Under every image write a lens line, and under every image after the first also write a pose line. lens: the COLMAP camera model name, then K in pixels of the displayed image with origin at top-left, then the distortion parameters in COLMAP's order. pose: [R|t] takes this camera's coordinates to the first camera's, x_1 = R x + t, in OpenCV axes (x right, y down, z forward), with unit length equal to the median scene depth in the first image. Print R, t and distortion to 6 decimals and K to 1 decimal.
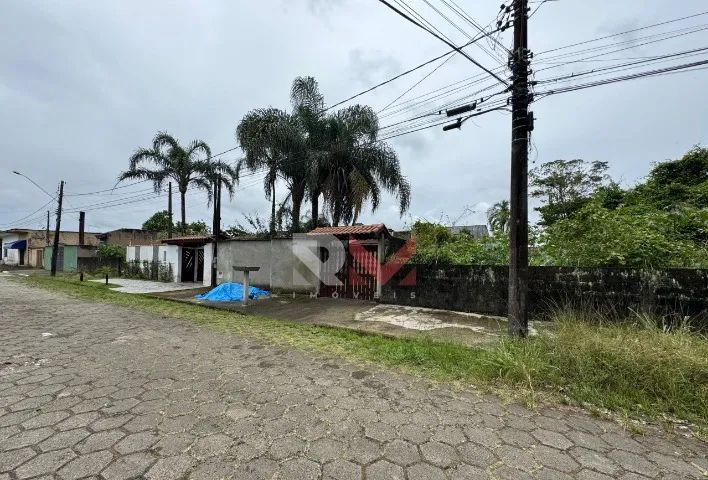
lens RADIAL K [[284.4, 0, 353.7], [0, 284.4, 262.8], [0, 0, 1]] dist [-0.001344, 0.000041]
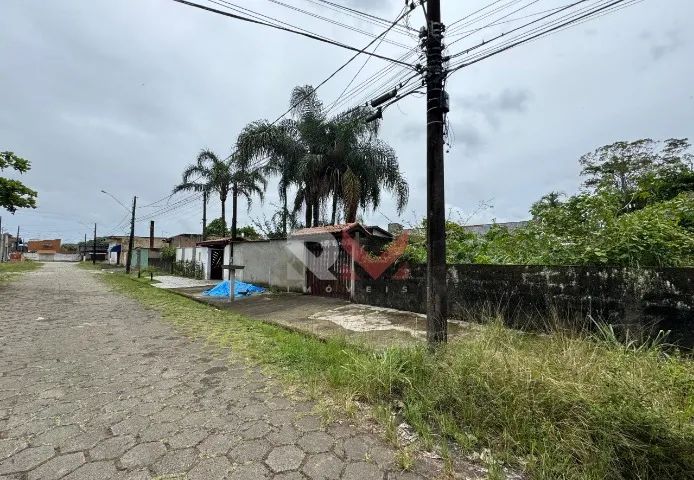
lens RADIAL K [[278.9, 0, 347.1], [0, 278.9, 257.2], [0, 0, 1]] dist [-0.000165, -0.000111]
pose [[0.976919, -0.004312, -0.213564, 0.206497], [-0.000386, 0.999759, -0.021953, 0.004165], [0.213608, 0.021529, 0.976682, 0.036721]]
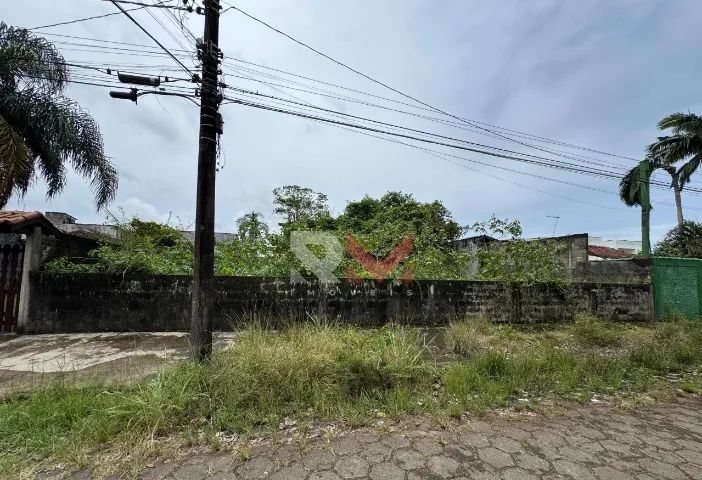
lens RADIAL K [[281.7, 0, 351.9], [0, 281.7, 261.1], [0, 0, 1]] dist [0.001542, 0.000087]
pose [[0.703470, 0.034413, 0.709891, 0.115246], [-0.010190, 0.999213, -0.038340, -0.004691], [-0.710652, 0.019737, 0.703267, 0.016156]]
